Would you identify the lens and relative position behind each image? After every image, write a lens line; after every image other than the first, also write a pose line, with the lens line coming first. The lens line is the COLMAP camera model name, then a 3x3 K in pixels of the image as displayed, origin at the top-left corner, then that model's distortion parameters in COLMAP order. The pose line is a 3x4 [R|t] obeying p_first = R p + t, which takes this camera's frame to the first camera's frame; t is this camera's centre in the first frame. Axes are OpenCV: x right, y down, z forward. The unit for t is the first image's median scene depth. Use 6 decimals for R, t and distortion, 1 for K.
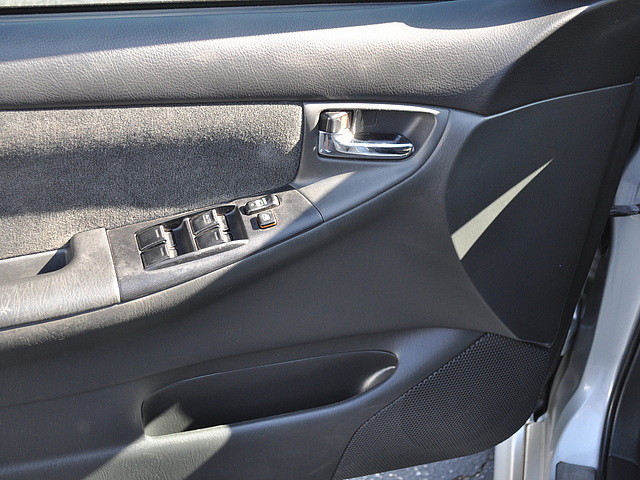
lens RADIAL K [[1055.8, 0, 320.0], [0, 1055.8, 240.0], [0, 0, 1]] dist [0.039565, 0.060708]
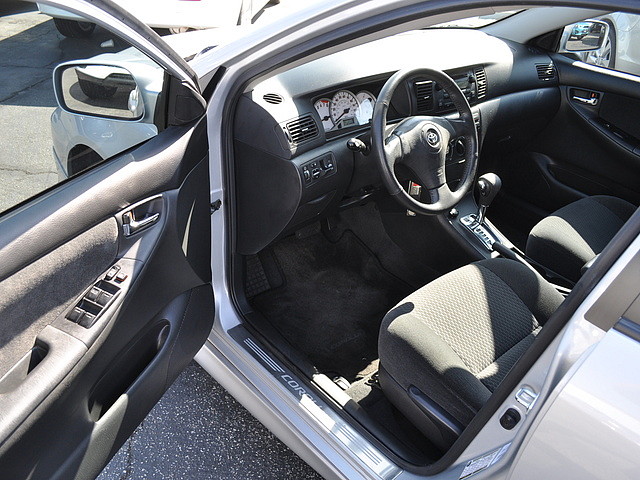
lens RADIAL K [[507.4, 0, 320.0], [0, 507.4, 240.0], [0, 0, 1]] dist [-0.007366, -0.003518]
pose [[0.649915, -0.471555, 0.596025, -0.349090], [0.485624, 0.860922, 0.151600, -0.042055], [-0.584619, 0.190917, 0.788525, 0.010241]]
